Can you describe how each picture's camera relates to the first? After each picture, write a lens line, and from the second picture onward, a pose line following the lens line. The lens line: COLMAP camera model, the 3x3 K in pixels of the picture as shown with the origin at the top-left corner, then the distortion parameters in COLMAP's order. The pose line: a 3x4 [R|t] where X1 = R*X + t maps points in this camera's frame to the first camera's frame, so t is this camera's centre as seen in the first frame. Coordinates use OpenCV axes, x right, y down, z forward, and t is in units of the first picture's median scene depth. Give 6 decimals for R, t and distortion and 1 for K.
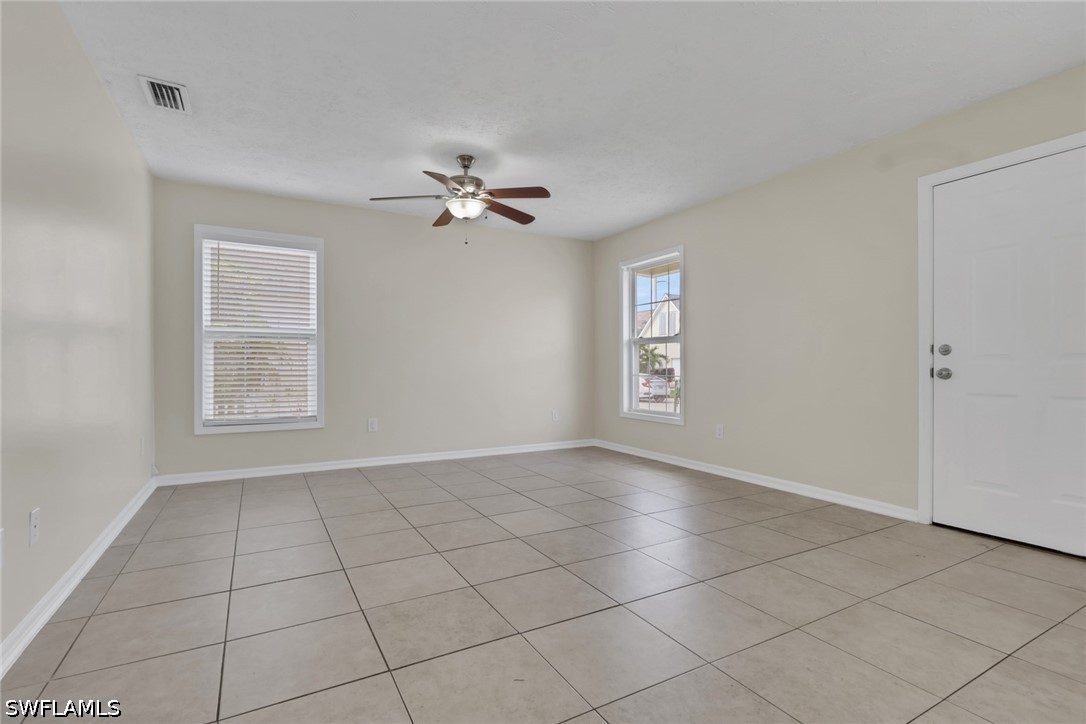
lens RADIAL K [[509.2, 0, 539.9], [0, 509.2, 364.6], [0, 0, 1]] dist [-0.004903, 0.000161]
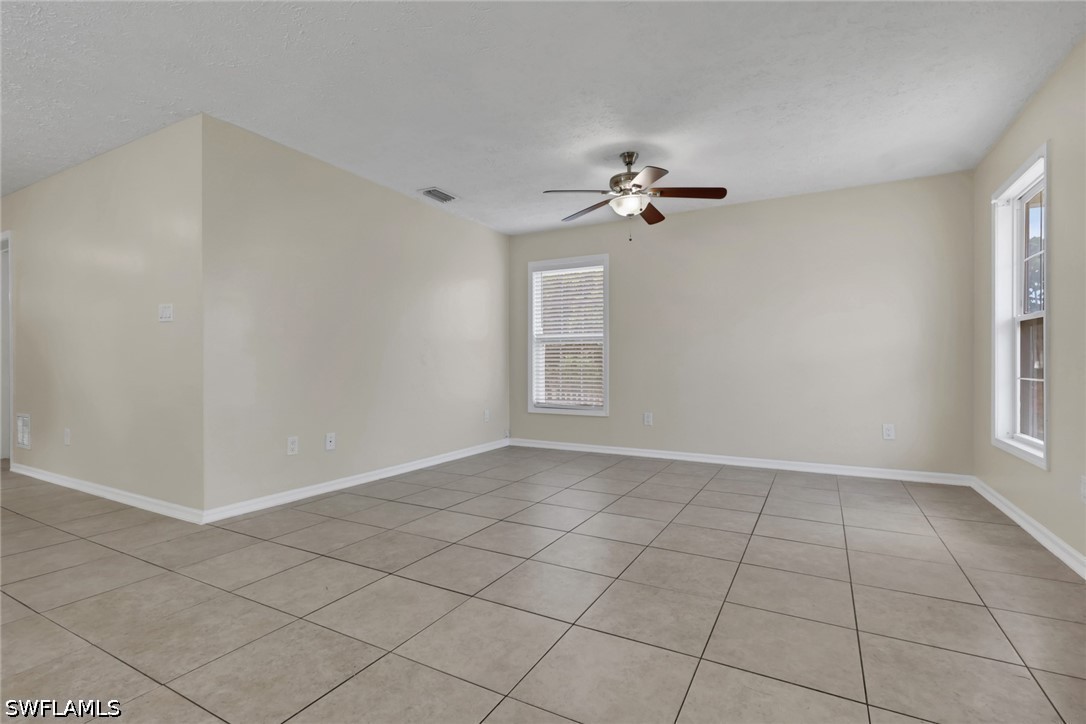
lens RADIAL K [[509.1, 0, 540.1], [0, 509.1, 374.0], [0, 0, 1]] dist [-0.004987, 0.006654]
pose [[0.527568, 0.017609, -0.849331, 0.533342], [0.003661, 0.999729, 0.023001, -0.001063], [0.849505, -0.015244, 0.527360, 0.280751]]
